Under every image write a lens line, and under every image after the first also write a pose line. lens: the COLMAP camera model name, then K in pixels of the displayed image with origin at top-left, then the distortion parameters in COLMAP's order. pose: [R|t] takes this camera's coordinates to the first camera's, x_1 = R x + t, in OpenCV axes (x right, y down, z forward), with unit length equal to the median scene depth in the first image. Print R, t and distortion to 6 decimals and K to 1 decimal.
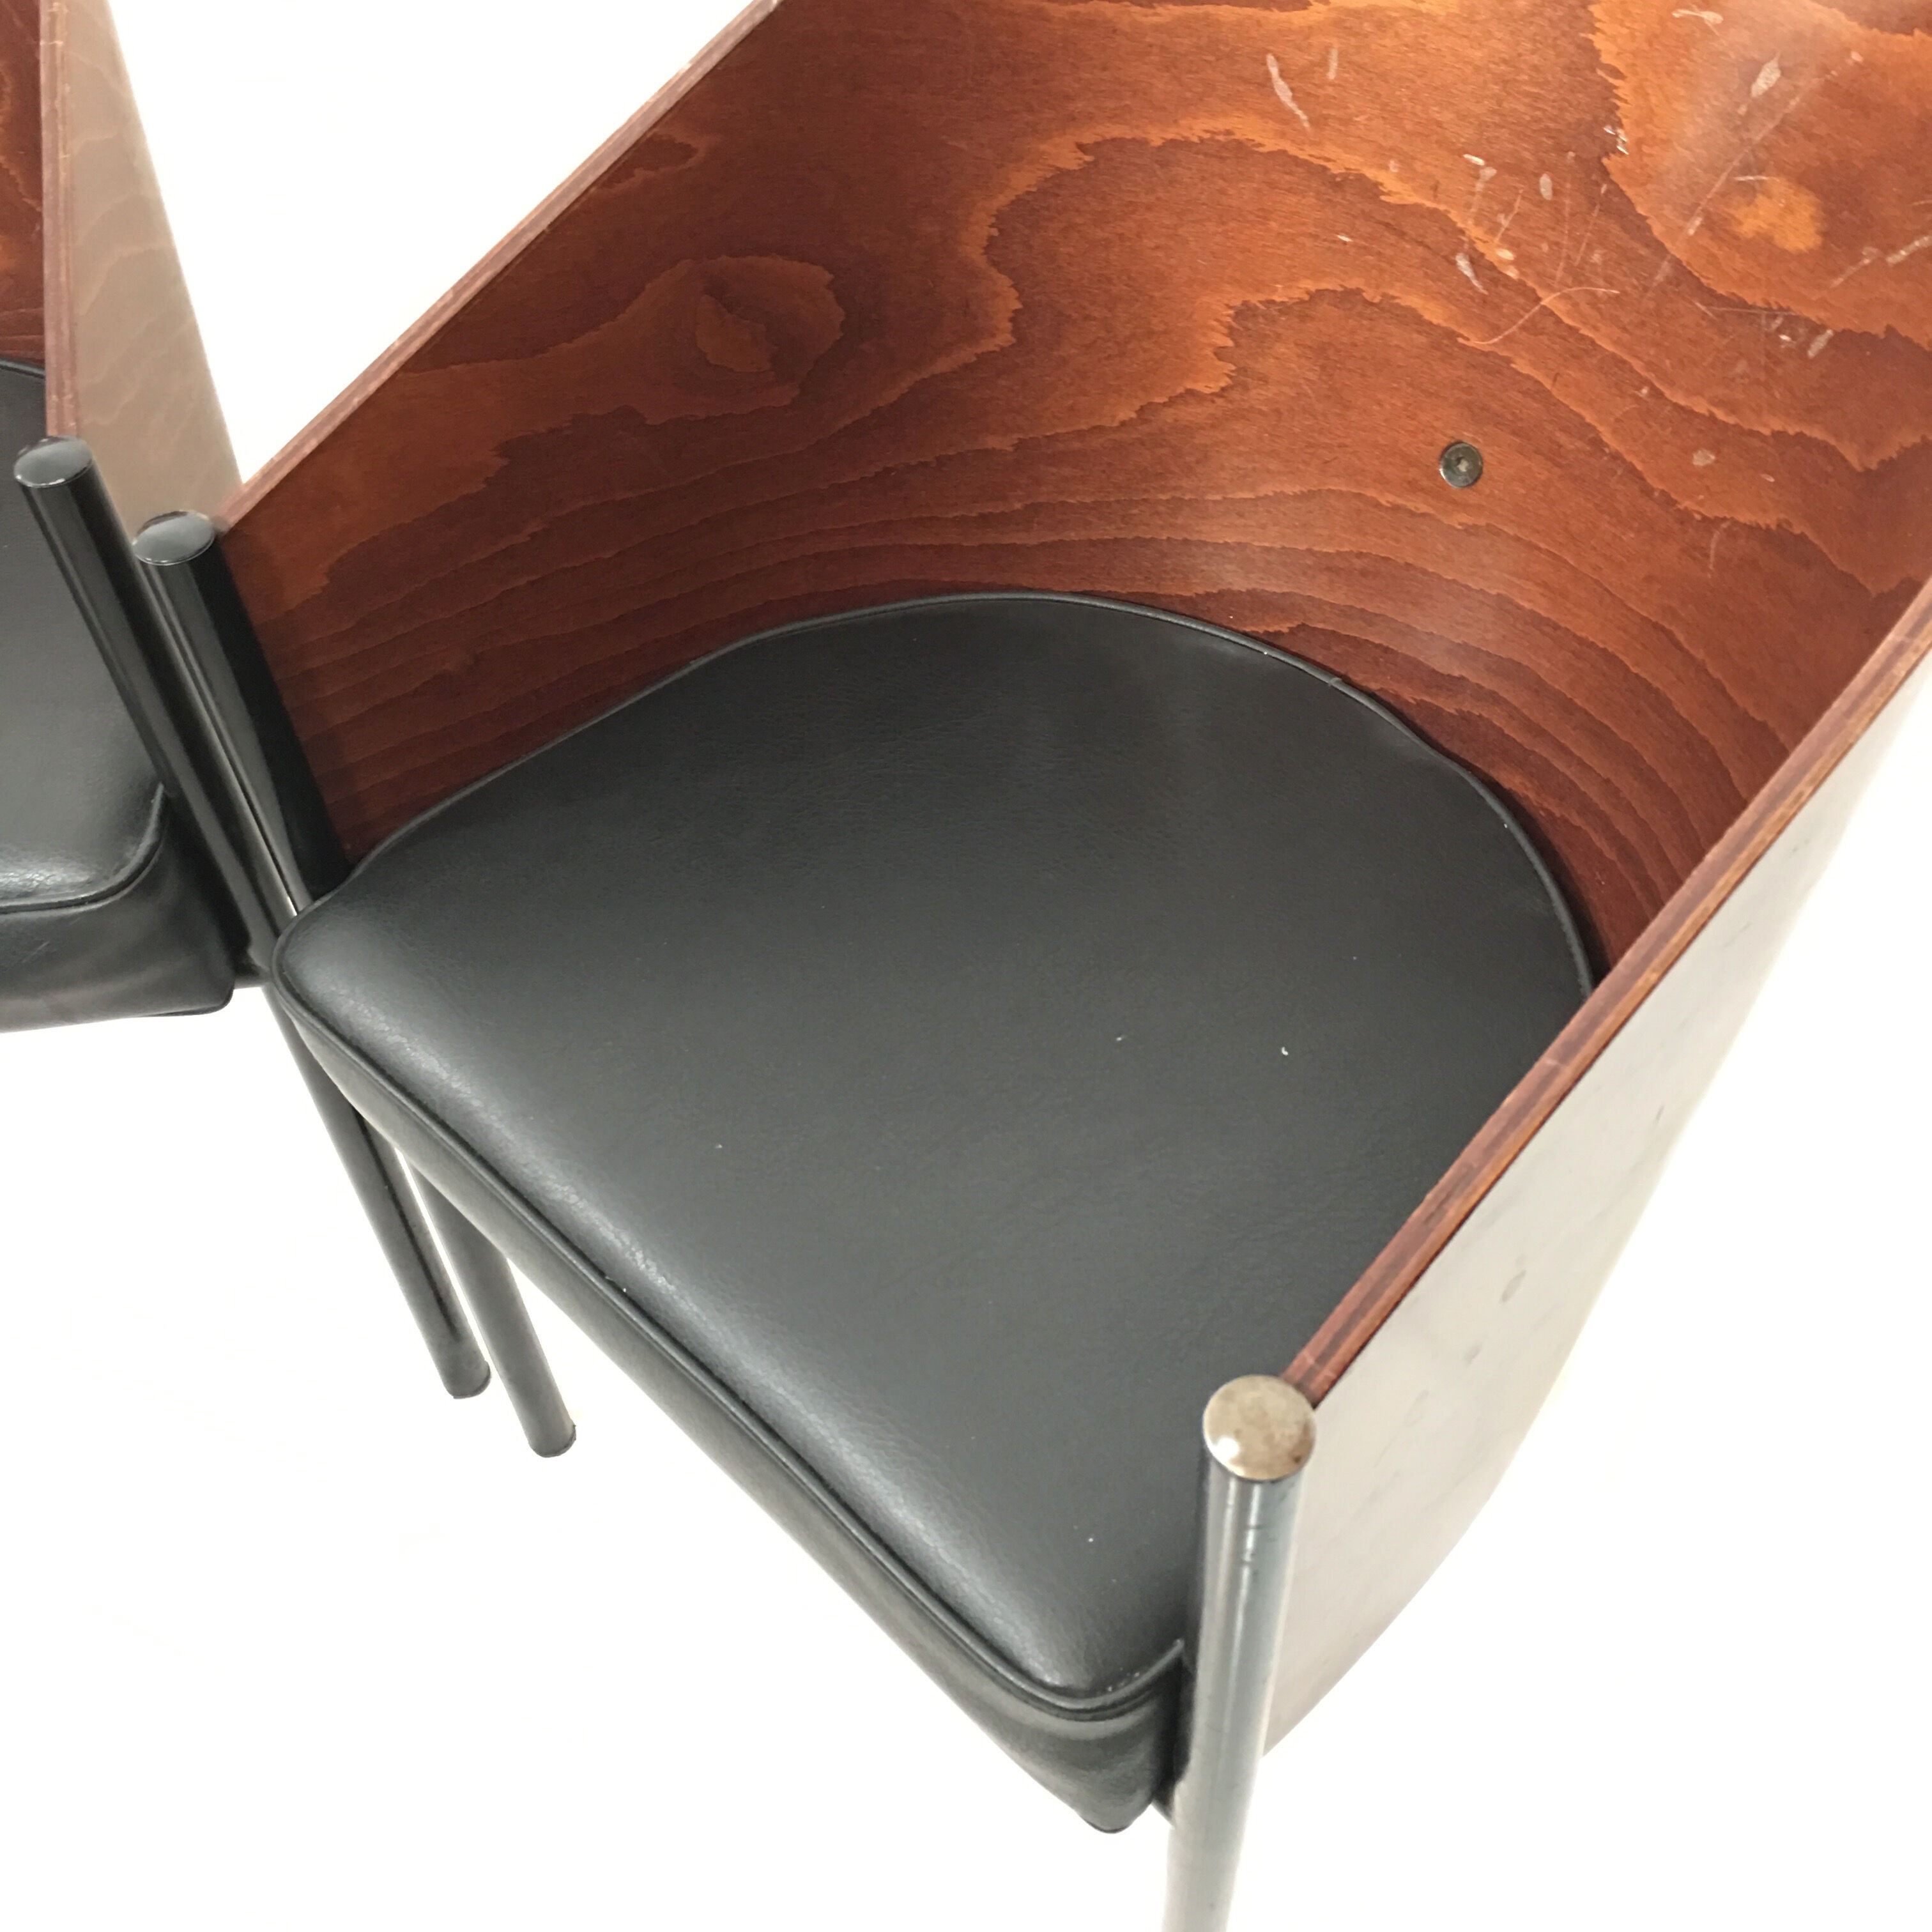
lens RADIAL K [[2216.6, 0, 971.0], [0, 2216.6, 970.6], [0, 0, 1]] dist [0.068467, -0.061016]
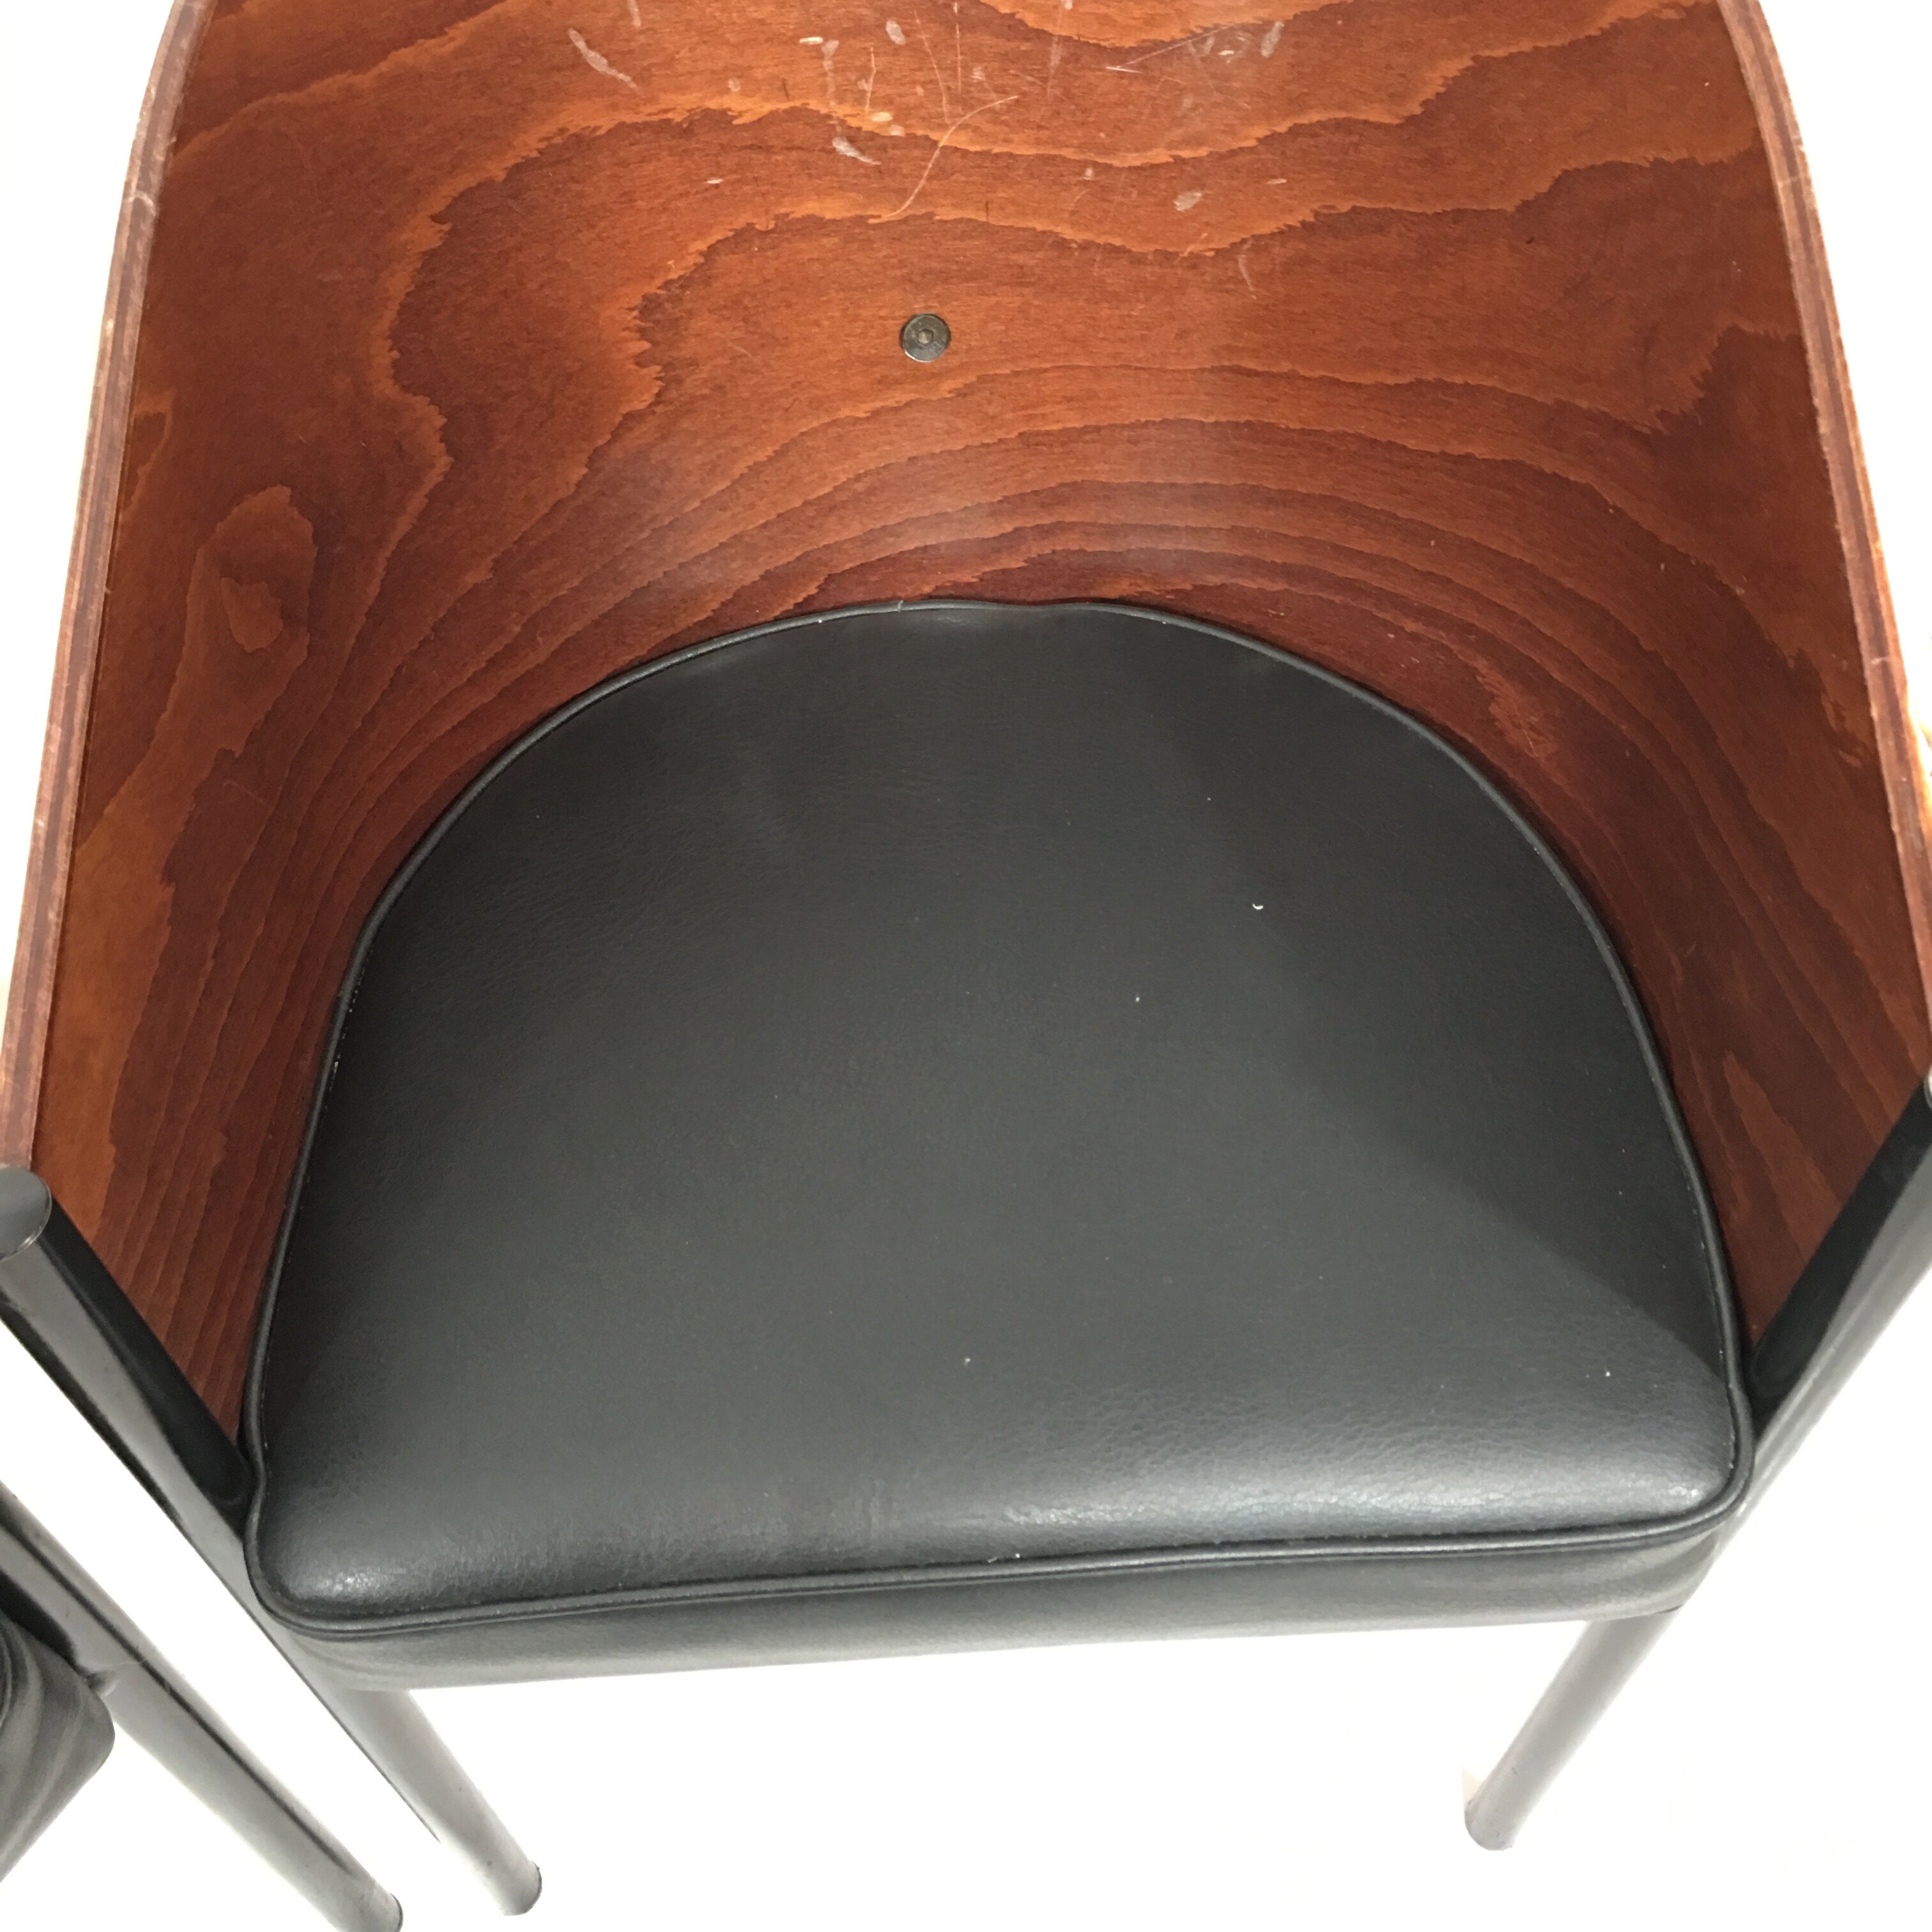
lens RADIAL K [[2216.6, 0, 971.0], [0, 2216.6, 970.6], [0, 0, 1]] dist [0.068467, -0.061016]
pose [[0.662358, -0.590169, 0.461500, -0.385926], [0.576218, 0.794991, 0.189635, -0.187883], [-0.478805, 0.140318, 0.866635, 0.205553]]
